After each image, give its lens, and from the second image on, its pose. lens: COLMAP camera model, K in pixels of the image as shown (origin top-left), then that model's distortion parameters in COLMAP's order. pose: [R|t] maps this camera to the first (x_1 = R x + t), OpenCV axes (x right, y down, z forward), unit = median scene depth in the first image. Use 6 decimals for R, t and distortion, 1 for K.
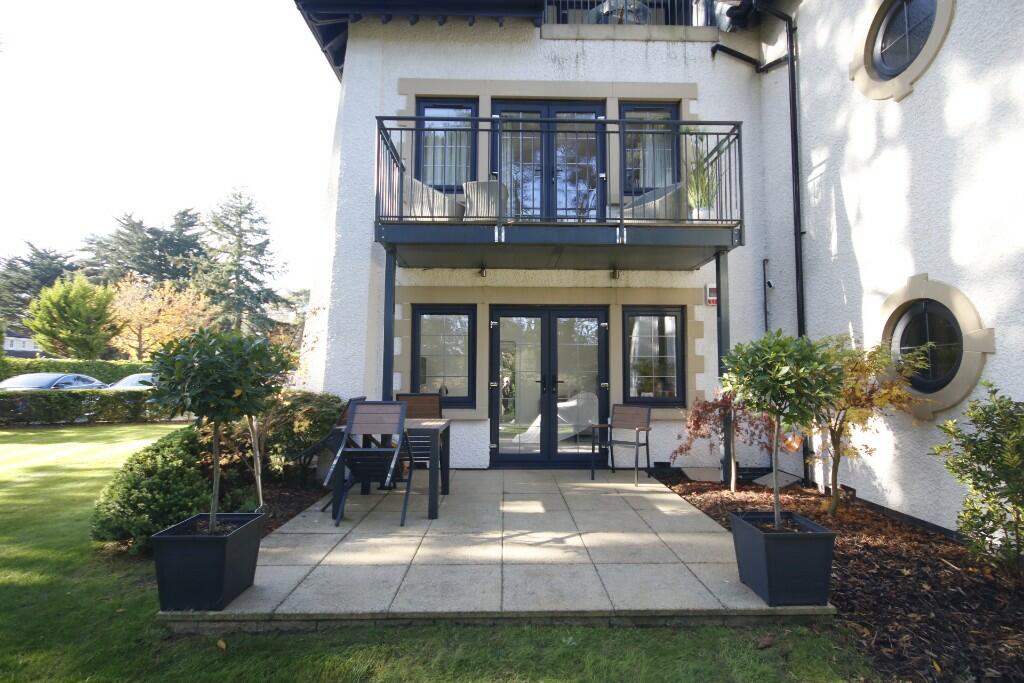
lens RADIAL K [[484.7, 0, 514.4], [0, 484.7, 339.5], [0, 0, 1]] dist [-0.000664, -0.000777]
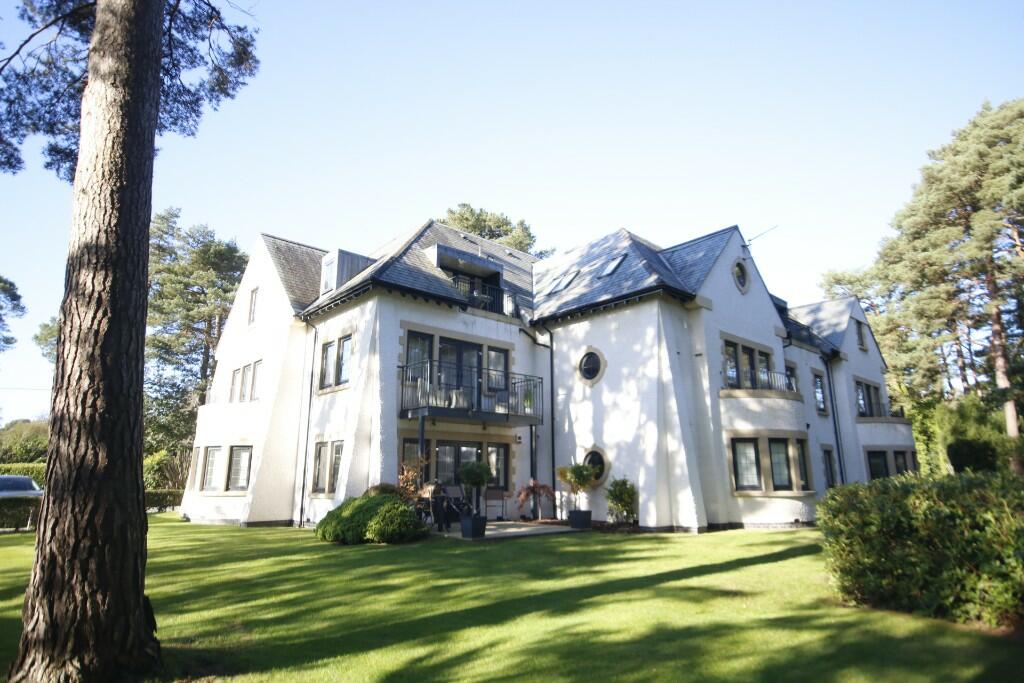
lens RADIAL K [[627.3, 0, 512.4], [0, 627.3, 340.0], [0, 0, 1]] dist [0.000323, 0.000002]
pose [[0.746727, 0.145865, 0.648939, -2.043654], [-0.041147, 0.983919, -0.173812, -0.050245], [-0.663856, 0.103089, 0.740721, -1.550778]]
